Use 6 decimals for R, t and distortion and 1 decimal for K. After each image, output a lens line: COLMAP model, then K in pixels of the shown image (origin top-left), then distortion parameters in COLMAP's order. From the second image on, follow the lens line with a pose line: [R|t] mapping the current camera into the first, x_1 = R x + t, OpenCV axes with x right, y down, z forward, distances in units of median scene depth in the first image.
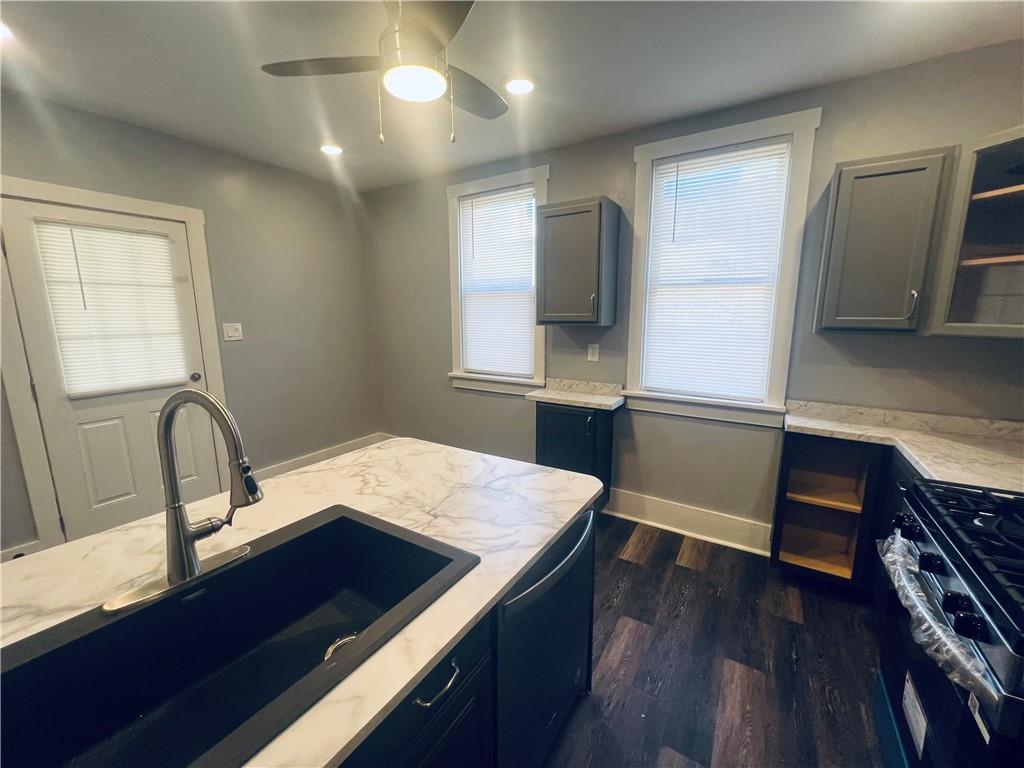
lens RADIAL K [[408.1, 0, 513.4], [0, 408.1, 384.7], [0, 0, 1]] dist [-0.004418, 0.001132]
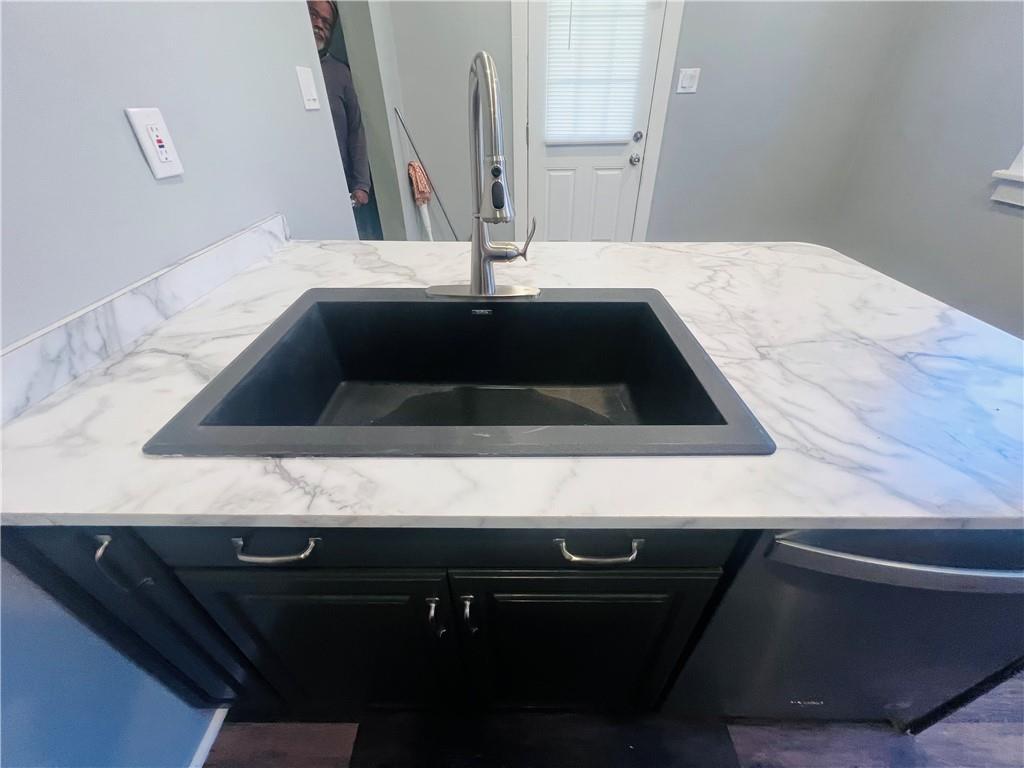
lens RADIAL K [[409.4, 0, 512.5], [0, 409.4, 381.9], [0, 0, 1]] dist [-0.004578, 0.000771]
pose [[0.525082, 0.485552, -0.698948, 0.045749], [-0.137563, 0.858899, 0.493325, 0.080739], [0.839860, -0.162887, 0.517786, 0.278276]]
